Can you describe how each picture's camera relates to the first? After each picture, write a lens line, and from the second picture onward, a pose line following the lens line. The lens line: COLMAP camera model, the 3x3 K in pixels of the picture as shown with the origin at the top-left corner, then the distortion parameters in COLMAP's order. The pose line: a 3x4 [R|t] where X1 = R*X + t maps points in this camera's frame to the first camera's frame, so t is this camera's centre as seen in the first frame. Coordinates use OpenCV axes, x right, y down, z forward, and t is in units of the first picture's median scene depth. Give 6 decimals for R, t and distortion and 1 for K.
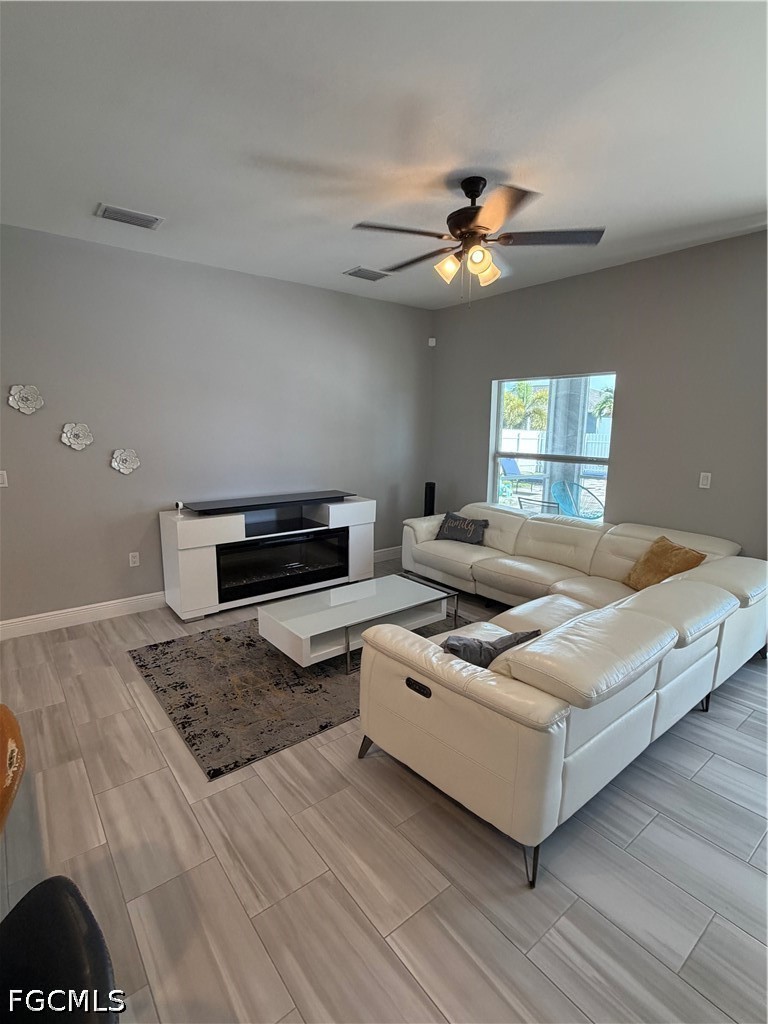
lens RADIAL K [[496.8, 0, 380.7], [0, 496.8, 513.1], [0, 0, 1]] dist [-0.003208, 0.000389]
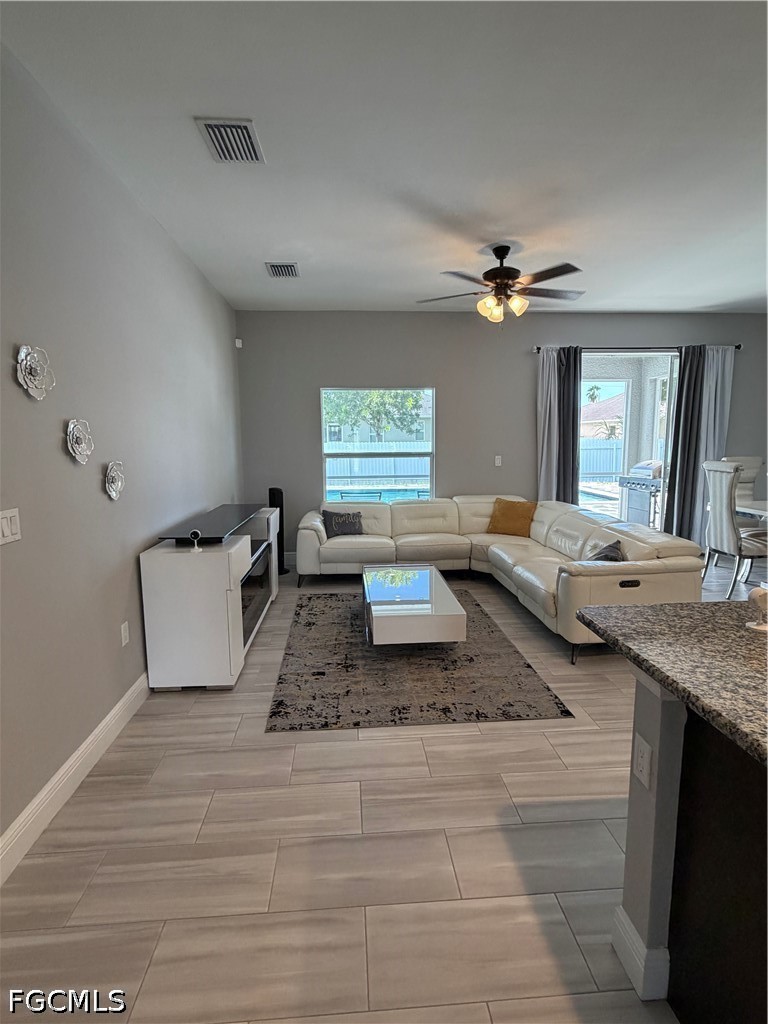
lens RADIAL K [[520.6, 0, 385.6], [0, 520.6, 510.0], [0, 0, 1]] dist [-0.005445, -0.000454]
pose [[0.560048, -0.129280, 0.818311, -1.128085], [0.160302, 0.985993, 0.046061, -0.055218], [-0.812804, 0.105381, 0.572927, 0.439569]]
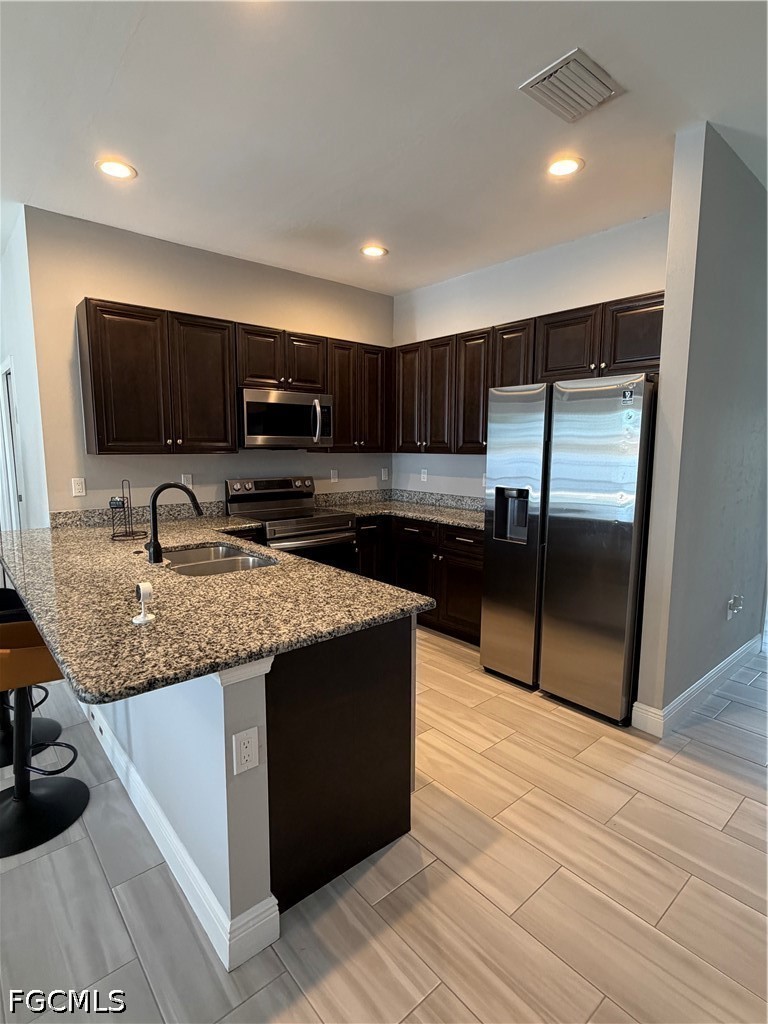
lens RADIAL K [[520.6, 0, 384.3], [0, 520.6, 512.9], [0, 0, 1]] dist [-0.005445, -0.000454]
pose [[-0.999136, -0.006981, -0.040968, -0.332729], [-0.019167, 0.952096, 0.305197, -0.236157], [0.036875, 0.305718, -0.951408, 1.516137]]
